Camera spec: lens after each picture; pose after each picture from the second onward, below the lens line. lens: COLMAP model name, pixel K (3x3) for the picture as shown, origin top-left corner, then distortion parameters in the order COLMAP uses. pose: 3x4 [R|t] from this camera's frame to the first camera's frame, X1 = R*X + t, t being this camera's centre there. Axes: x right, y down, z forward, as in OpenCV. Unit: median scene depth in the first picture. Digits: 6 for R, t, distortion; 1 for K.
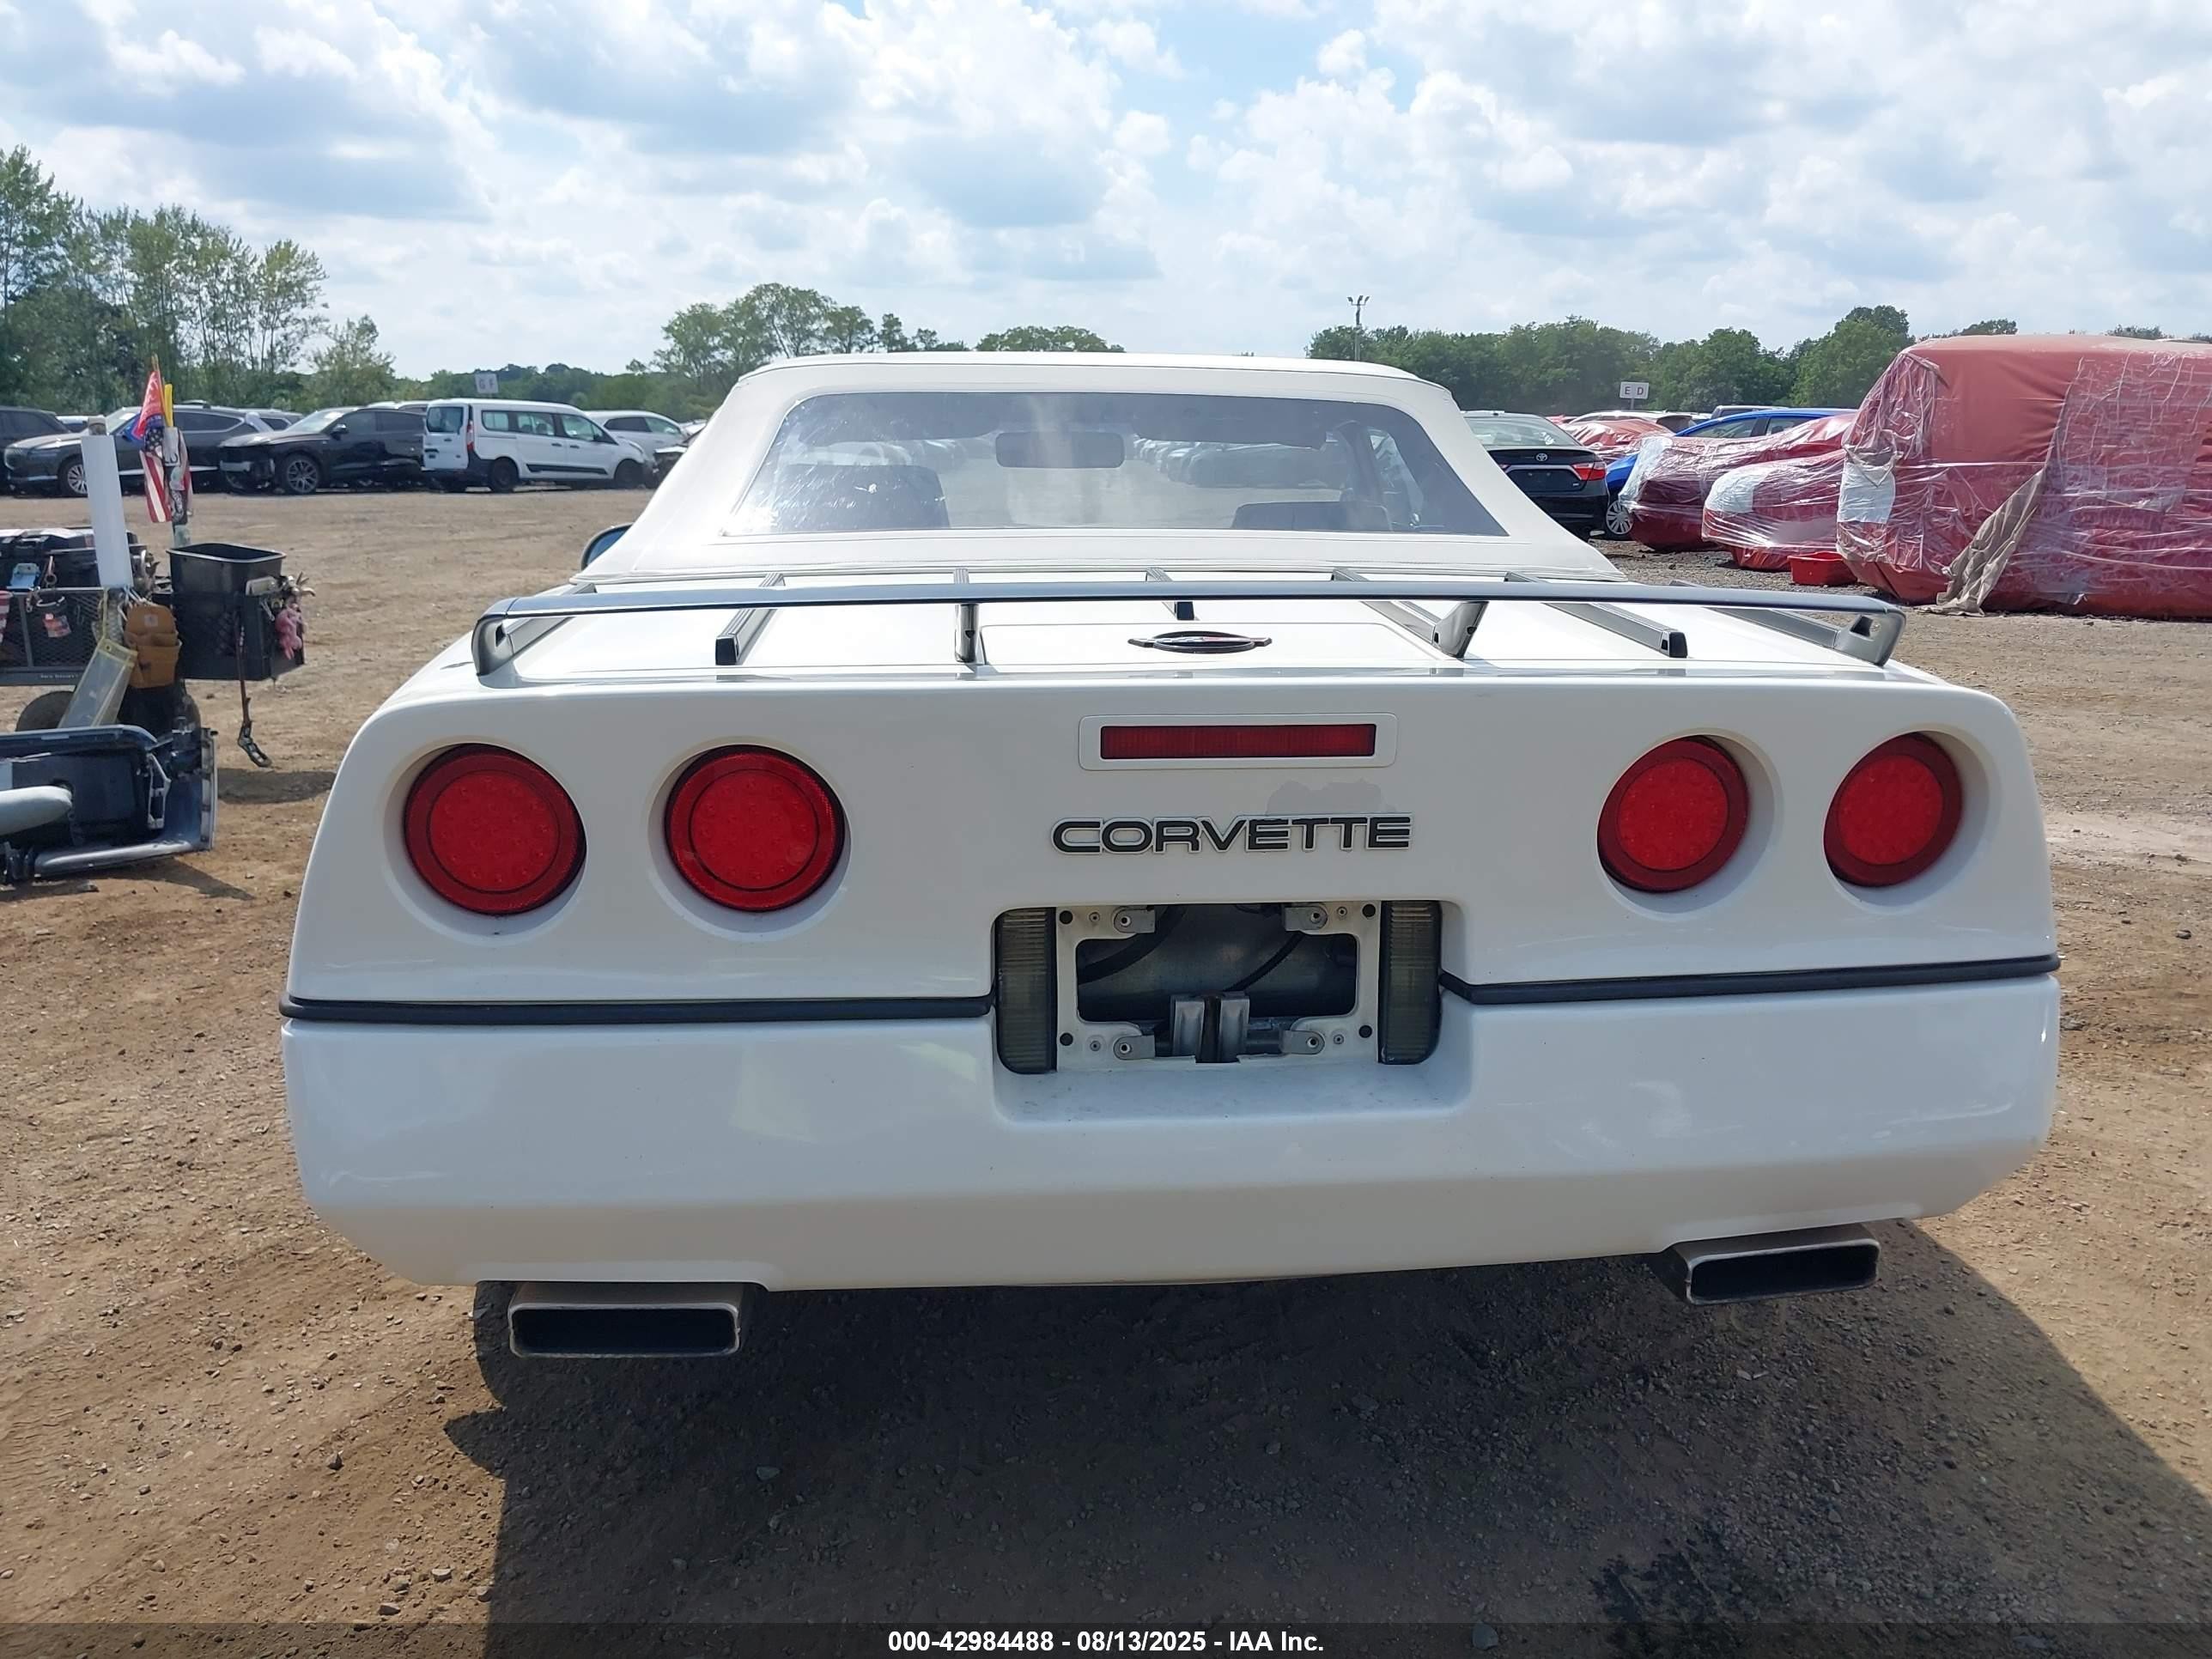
lens RADIAL K [[1702.6, 0, 1106.0], [0, 1702.6, 829.5], [0, 0, 1]] dist [-0.000875, 0.004231]
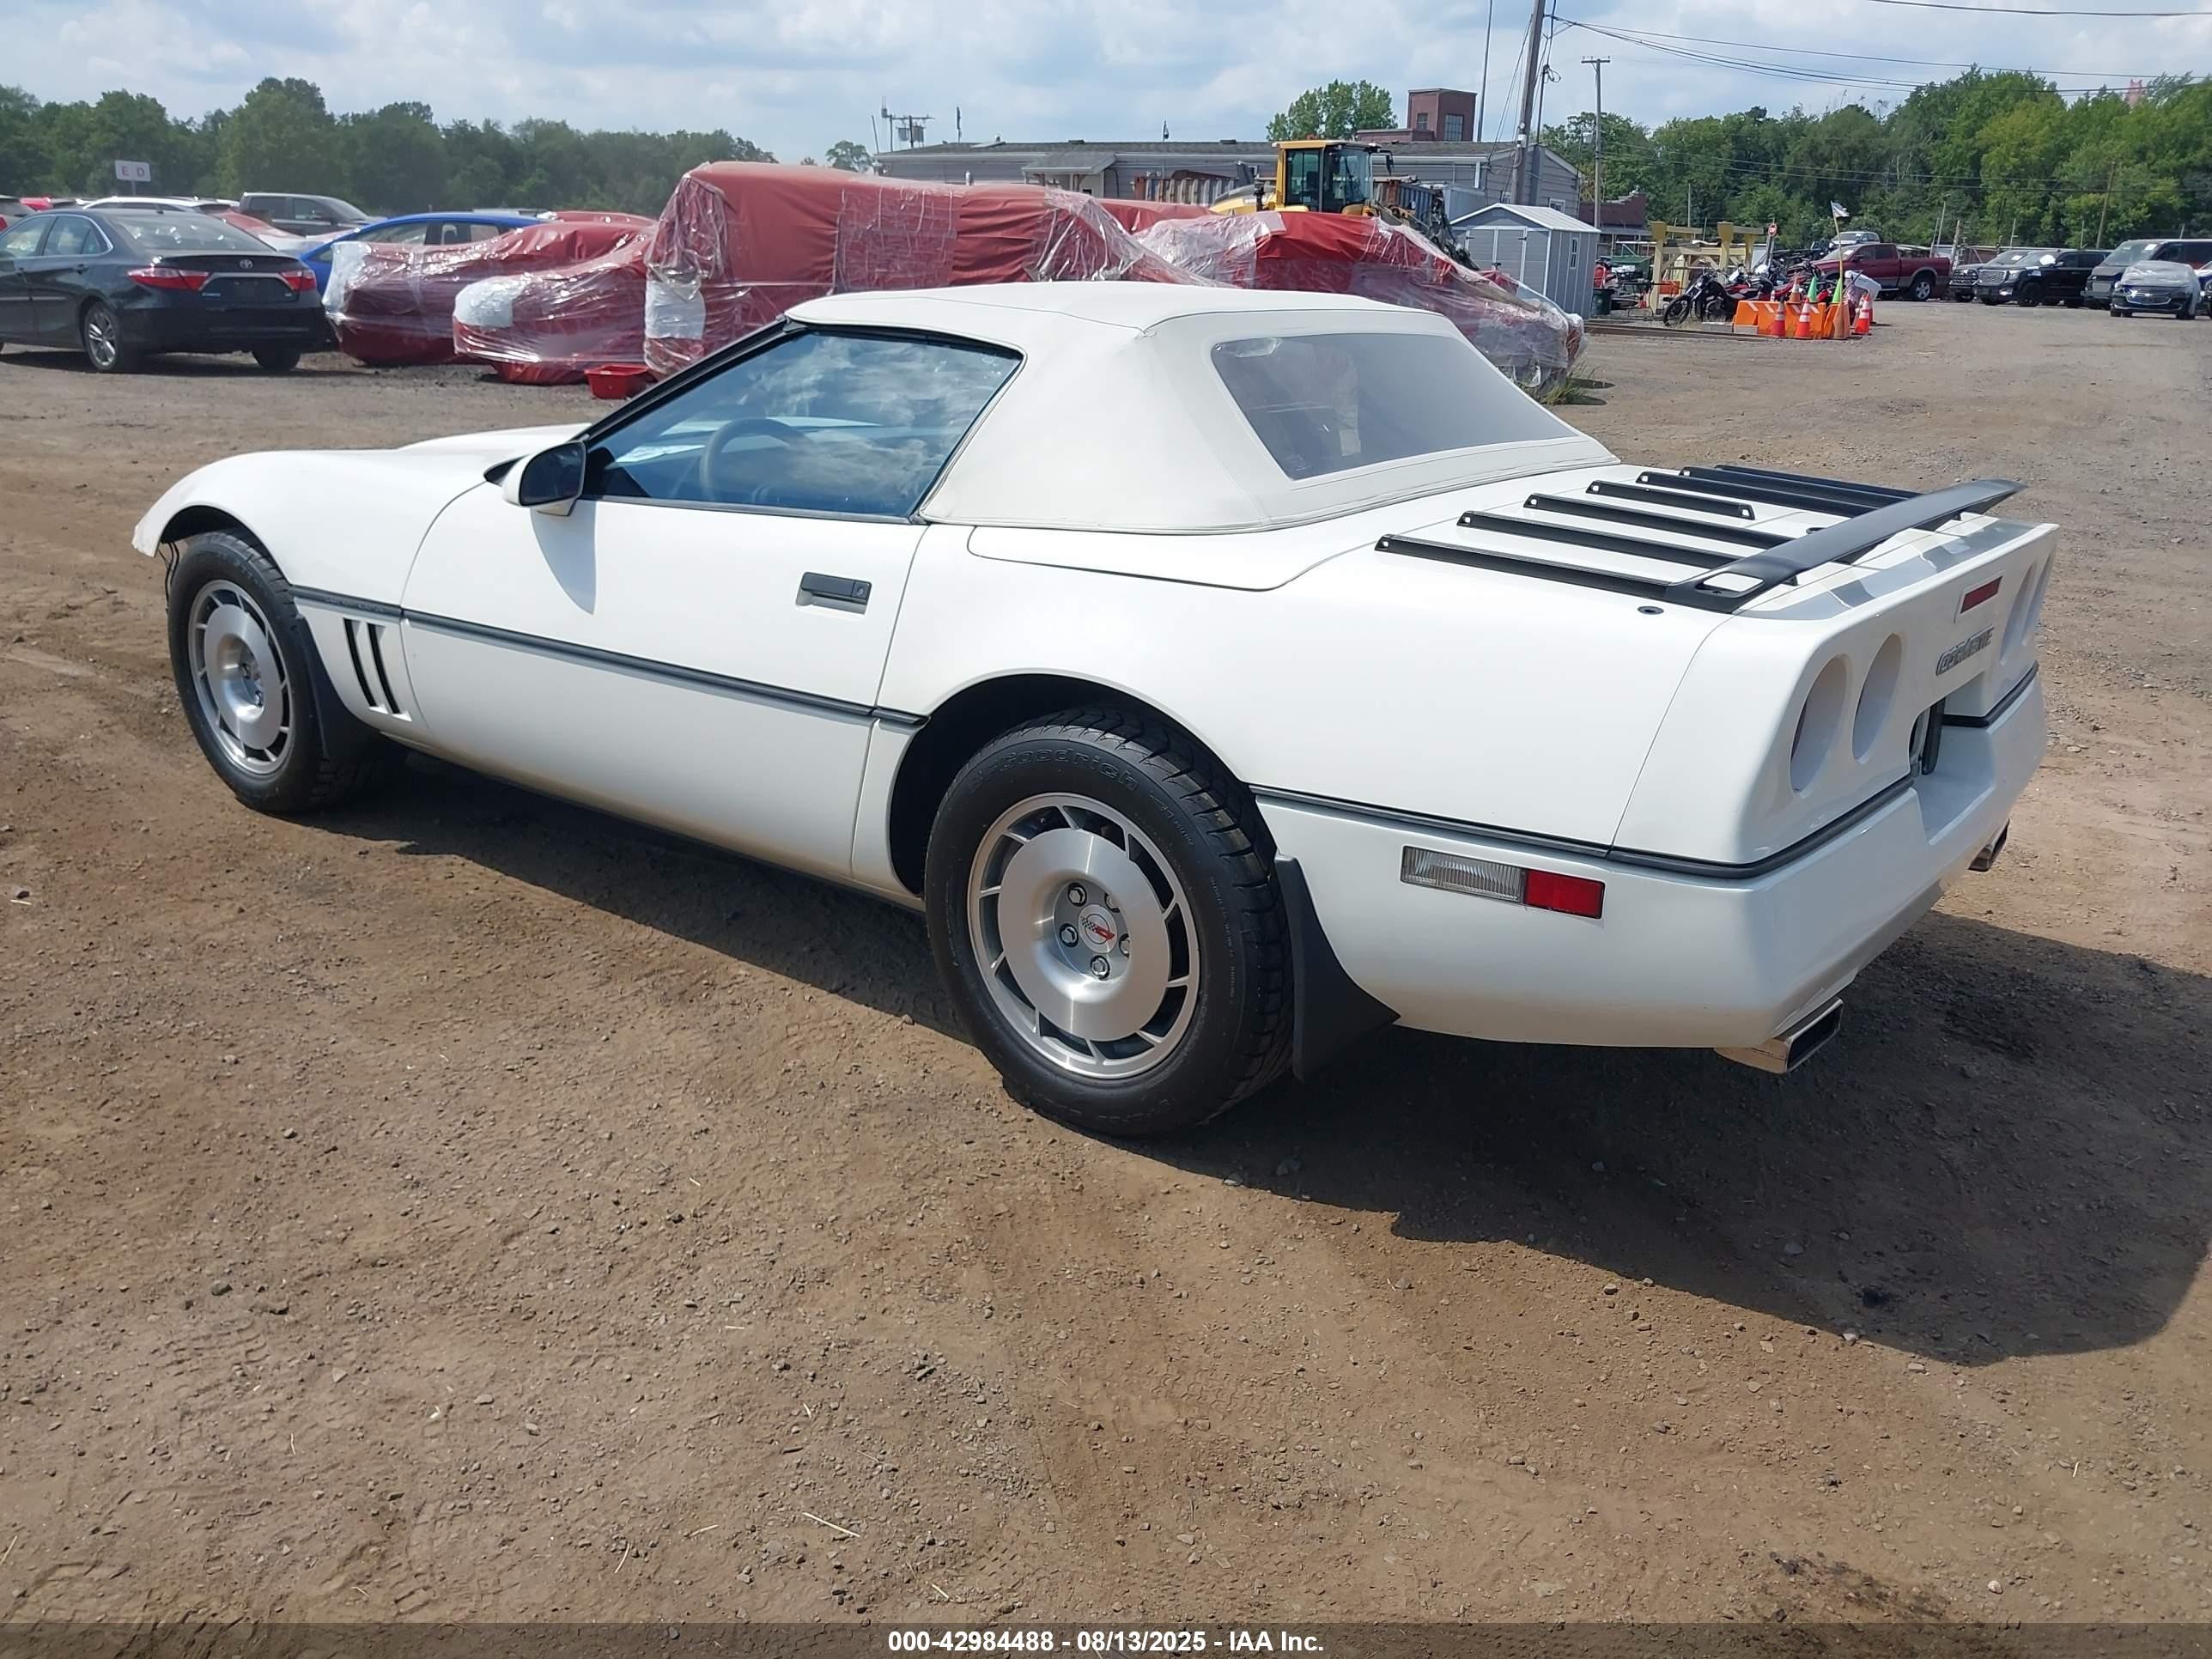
lens RADIAL K [[1738.9, 0, 1106.0], [0, 1738.9, 829.5], [0, 0, 1]] dist [-0.000251, 0.000694]
pose [[0.682130, -0.218737, 0.697749, -0.202225], [0.141111, 0.975652, 0.167904, -0.025596], [-0.717487, -0.016073, 0.696387, 0.044985]]
